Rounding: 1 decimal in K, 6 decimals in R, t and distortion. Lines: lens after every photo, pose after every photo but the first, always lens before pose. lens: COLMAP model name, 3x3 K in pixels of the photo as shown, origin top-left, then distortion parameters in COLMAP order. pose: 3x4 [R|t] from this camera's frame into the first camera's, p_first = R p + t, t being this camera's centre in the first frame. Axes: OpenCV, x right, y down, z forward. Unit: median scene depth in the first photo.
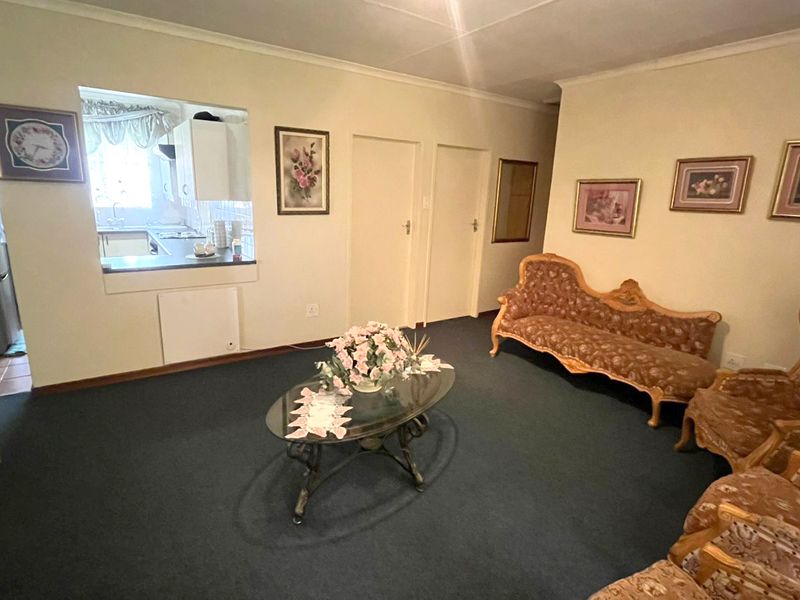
lens RADIAL K [[432.3, 0, 397.4], [0, 432.3, 299.6], [0, 0, 1]] dist [0.002331, -0.000972]
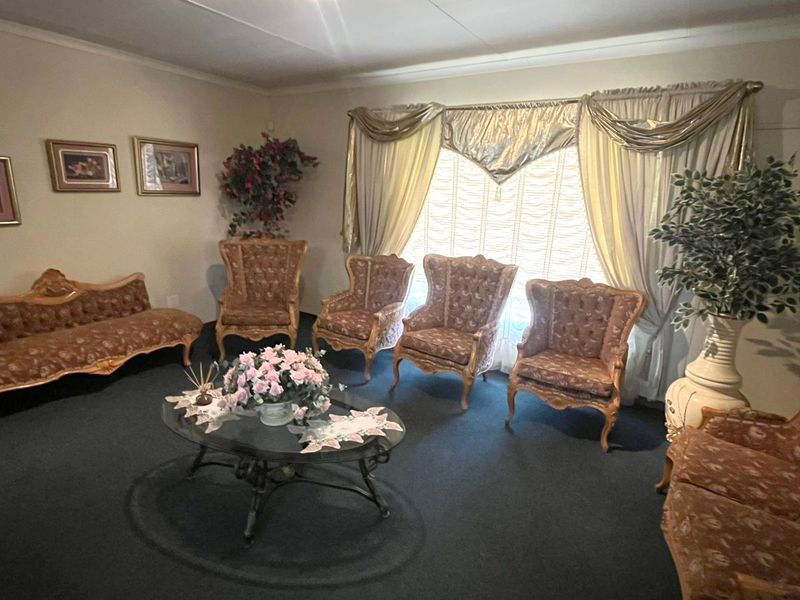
lens RADIAL K [[432.3, 0, 397.4], [0, 432.3, 299.6], [0, 0, 1]] dist [0.002331, -0.000972]
pose [[-0.390324, -0.284884, 0.875493, -0.631853], [0.170777, 0.912017, 0.372907, -0.226342], [-0.904700, 0.295069, -0.307331, 0.700950]]
